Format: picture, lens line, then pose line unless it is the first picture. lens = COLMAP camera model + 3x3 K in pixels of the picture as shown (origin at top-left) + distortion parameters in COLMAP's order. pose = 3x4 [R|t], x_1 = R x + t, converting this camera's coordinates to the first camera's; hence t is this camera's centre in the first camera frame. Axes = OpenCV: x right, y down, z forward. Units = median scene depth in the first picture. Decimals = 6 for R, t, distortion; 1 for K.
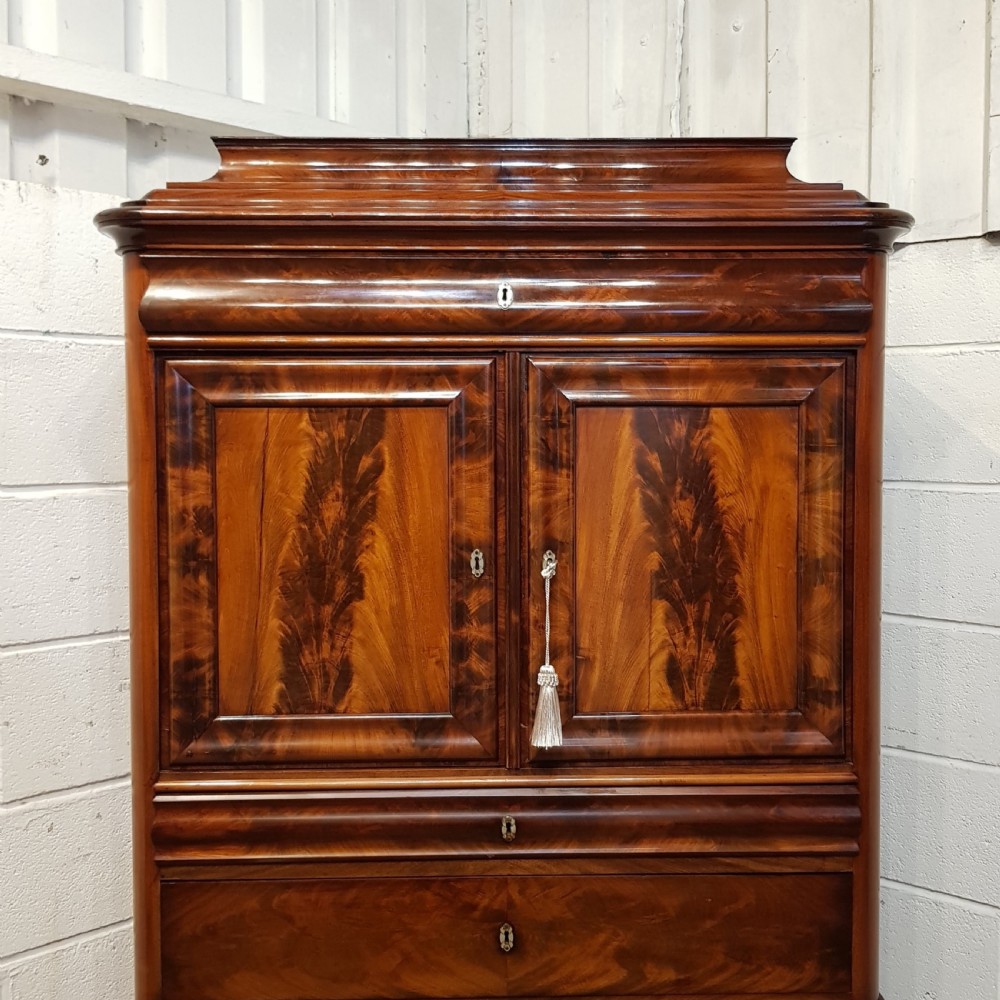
lens RADIAL K [[1255.7, 0, 524.7], [0, 1255.7, 475.7], [0, 0, 1]] dist [0.052915, 0.000000]
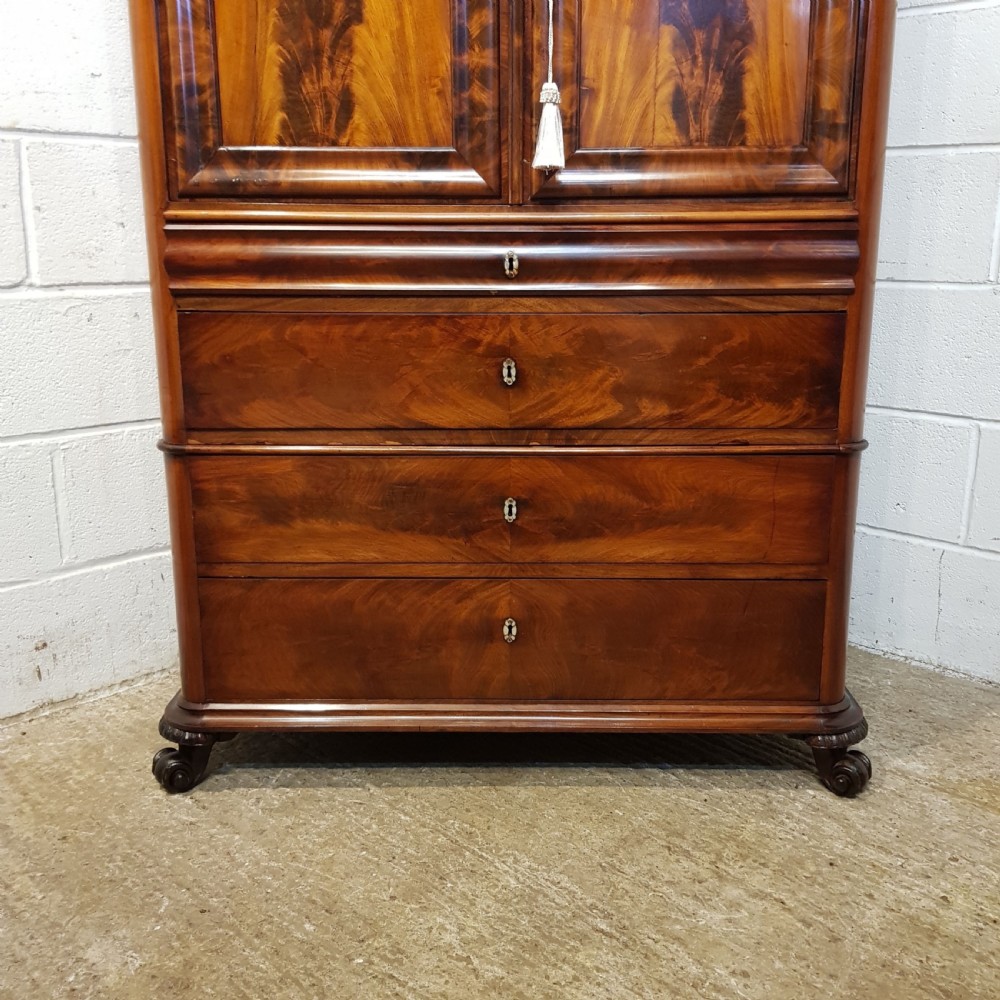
lens RADIAL K [[1041.9, 0, 518.5], [0, 1041.9, 494.8], [0, 0, 1]] dist [0.046481, 0.000000]
pose [[0.999510, 0.009962, -0.029689, 0.020387], [-0.003674, 0.978809, 0.204744, 0.288727], [0.031099, -0.204534, 0.978365, 0.131529]]
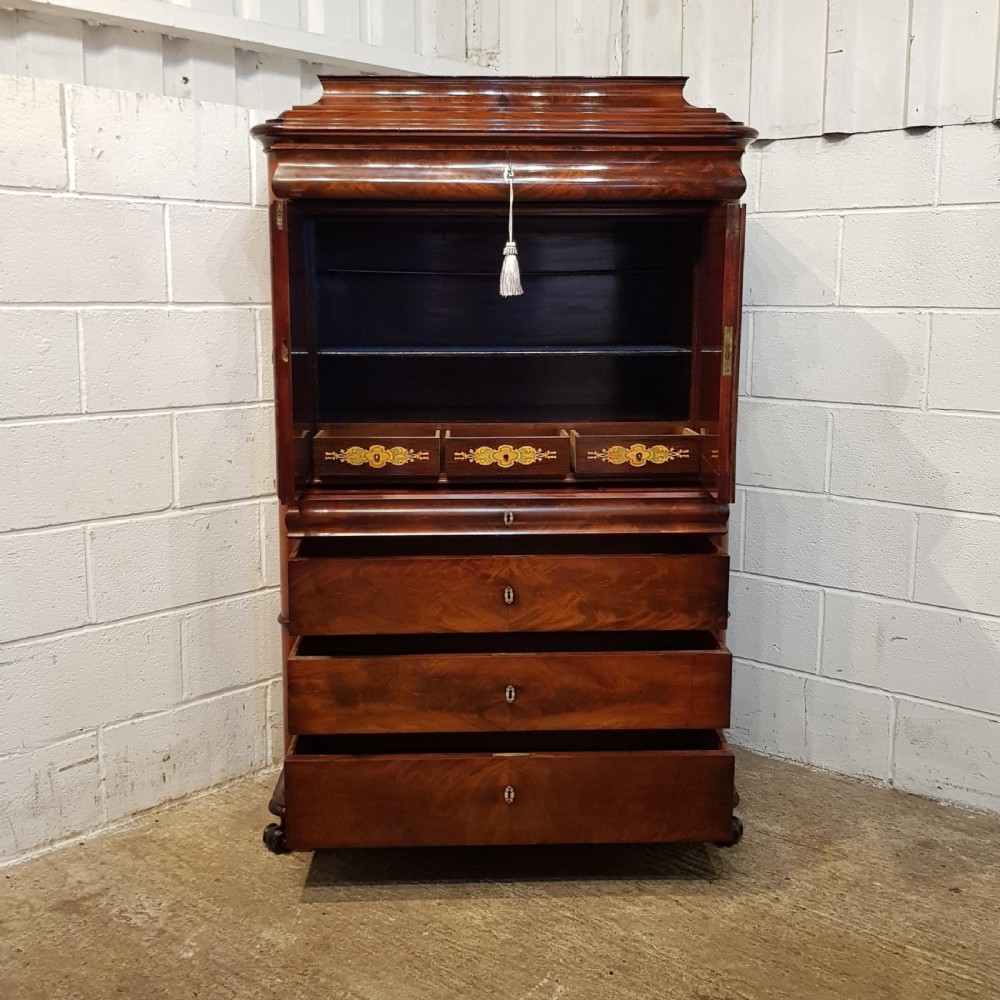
lens RADIAL K [[1255.7, 0, 509.5], [0, 1255.7, 487.7], [0, 0, 1]] dist [0.052915, 0.000000]
pose [[0.999859, 0.000287, 0.016792, -0.035841], [-0.002213, 0.993384, 0.114820, 0.062336], [-0.016648, -0.114841, 0.993244, -0.644461]]
